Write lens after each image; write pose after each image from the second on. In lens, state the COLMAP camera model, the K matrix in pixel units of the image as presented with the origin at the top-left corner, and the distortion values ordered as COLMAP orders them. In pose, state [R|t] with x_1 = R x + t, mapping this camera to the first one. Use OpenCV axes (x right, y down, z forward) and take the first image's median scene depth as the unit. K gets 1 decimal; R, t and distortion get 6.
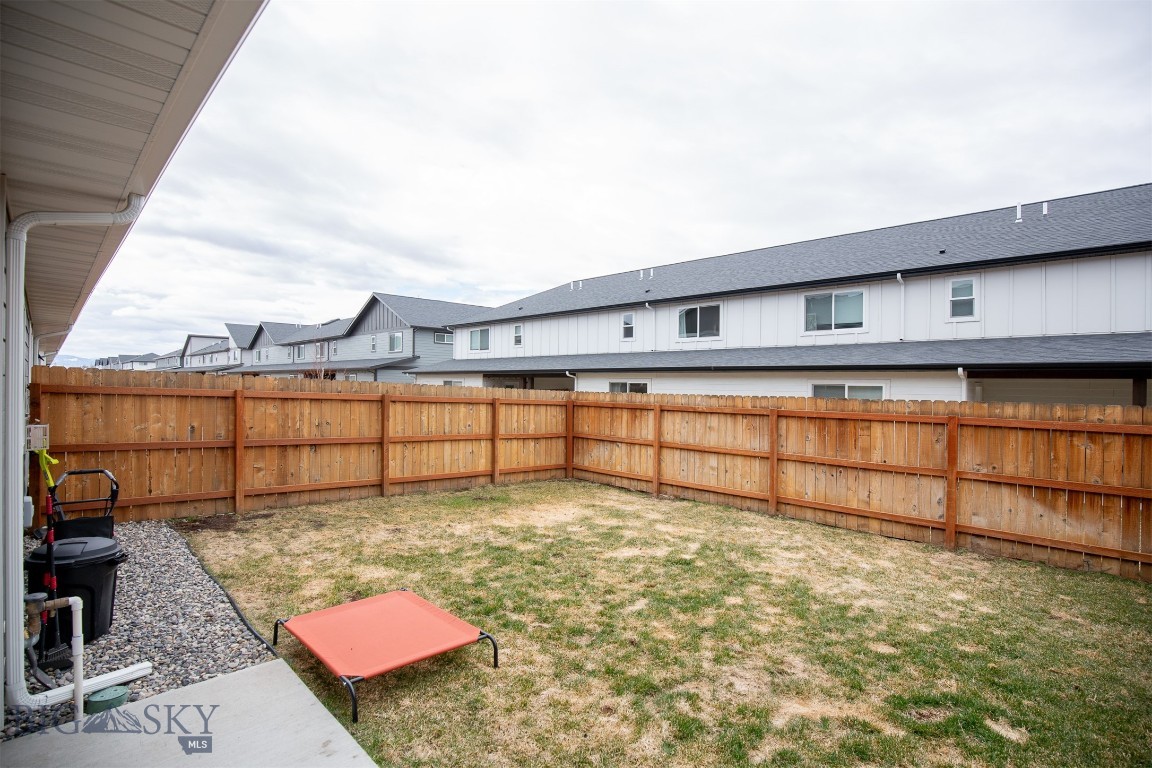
lens RADIAL K [[517.8, 0, 576.2], [0, 517.8, 385.5], [0, 0, 1]] dist [0.007842, -0.000512]
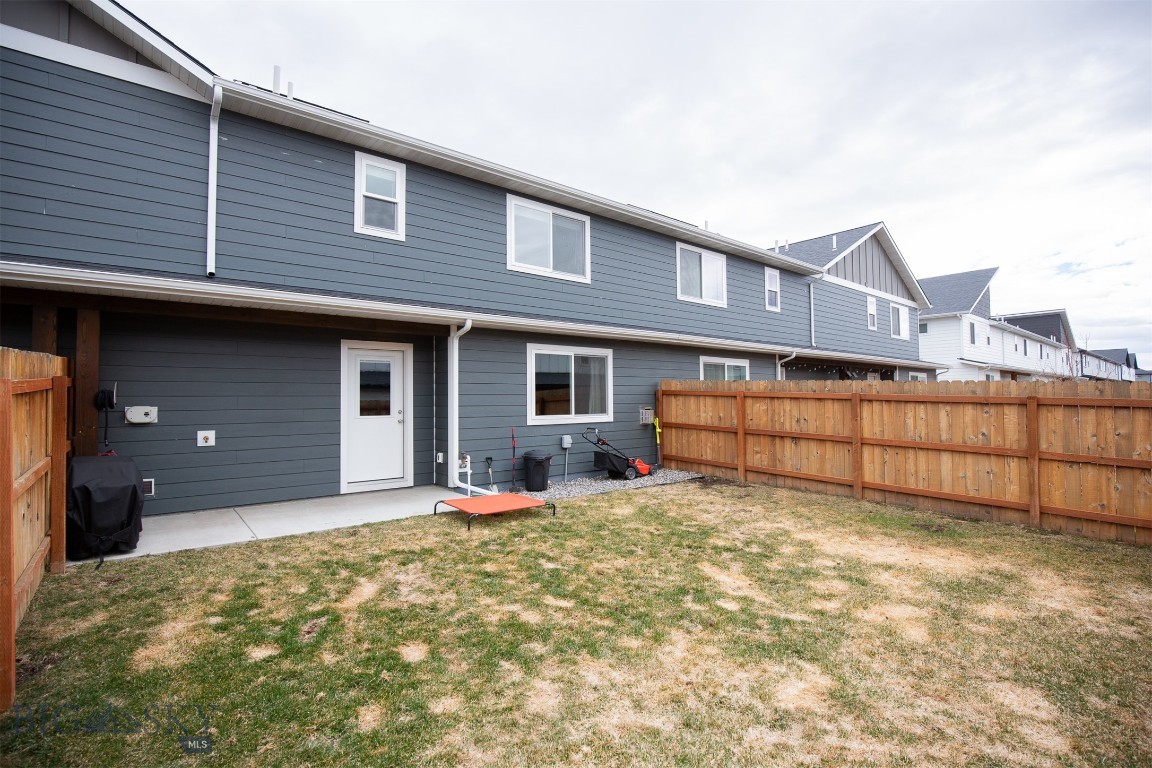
lens RADIAL K [[489.5, 0, 579.0], [0, 489.5, 384.8], [0, 0, 1]] dist [-0.001009, -0.000142]
pose [[-0.042169, -0.043253, -0.998174, 0.652262], [0.008598, 0.999010, -0.043652, 0.042816], [0.999074, -0.010423, -0.041755, 0.602830]]
